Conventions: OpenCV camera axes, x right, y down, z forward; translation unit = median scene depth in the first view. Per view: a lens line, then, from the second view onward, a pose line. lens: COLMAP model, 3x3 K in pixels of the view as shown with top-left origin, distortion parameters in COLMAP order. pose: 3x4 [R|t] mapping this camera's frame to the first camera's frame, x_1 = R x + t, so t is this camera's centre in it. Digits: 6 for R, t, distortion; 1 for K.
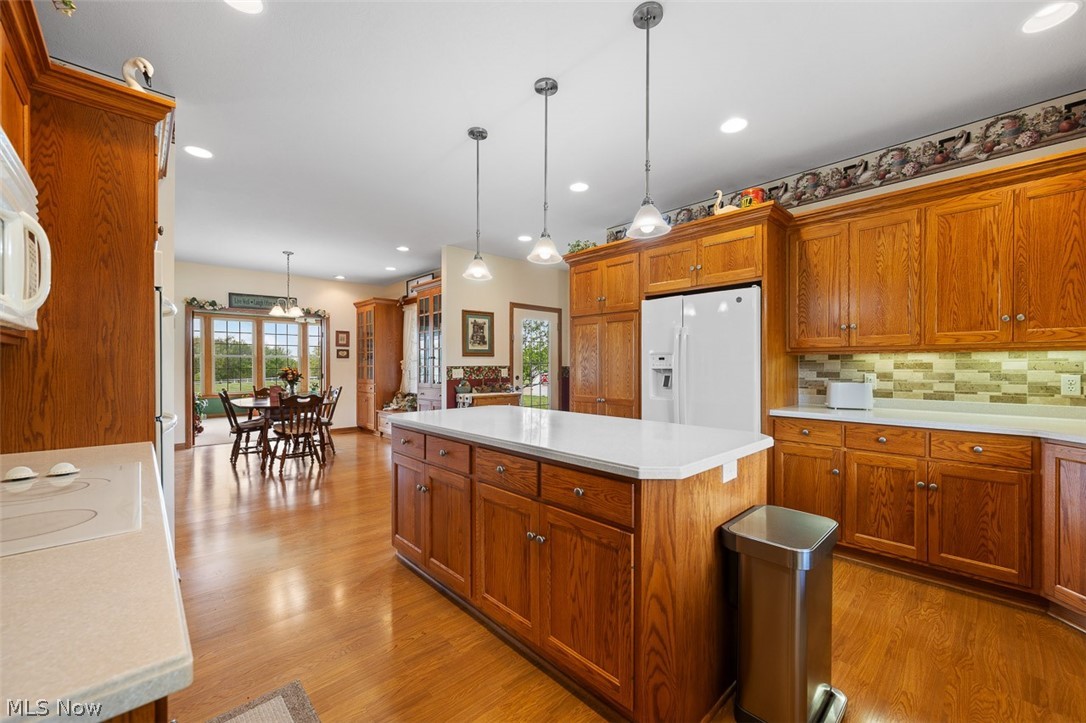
lens RADIAL K [[426.1, 0, 545.6], [0, 426.1, 371.7], [0, 0, 1]] dist [-0.002389, -0.000070]
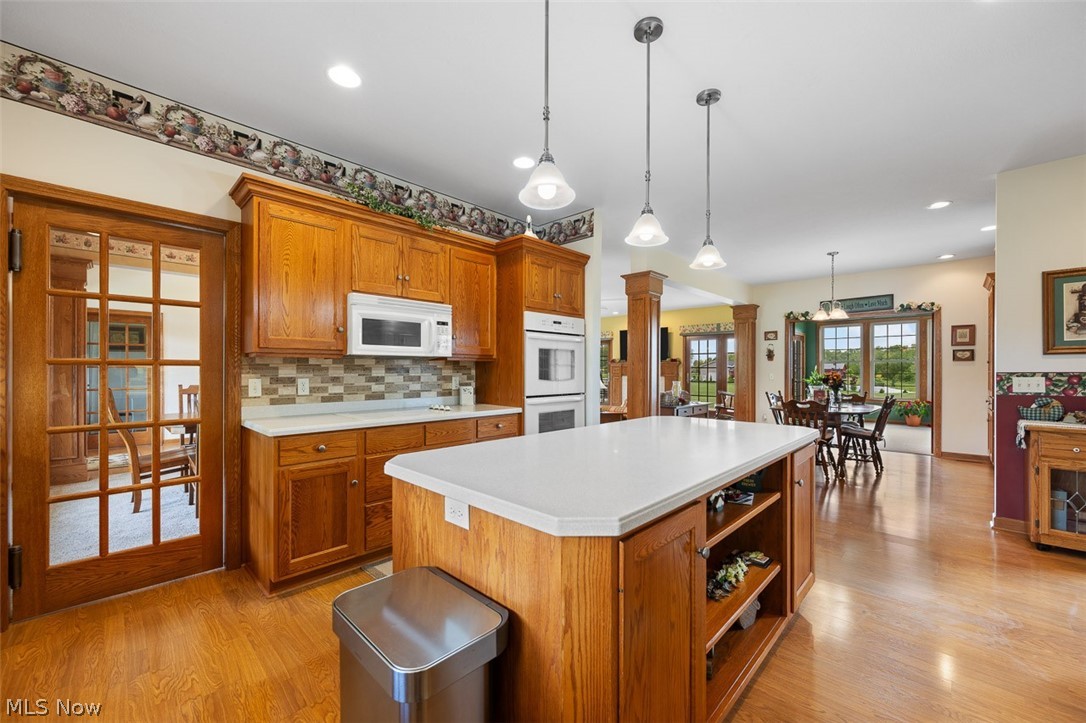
lens RADIAL K [[426.1, 0, 543.5], [0, 426.1, 369.2], [0, 0, 1]] dist [-0.002389, -0.000070]
pose [[0.026441, -0.001138, -0.999650, 0.334340], [-0.016857, 0.999857, -0.001584, -0.004942], [0.999508, 0.016893, 0.026418, 0.315497]]
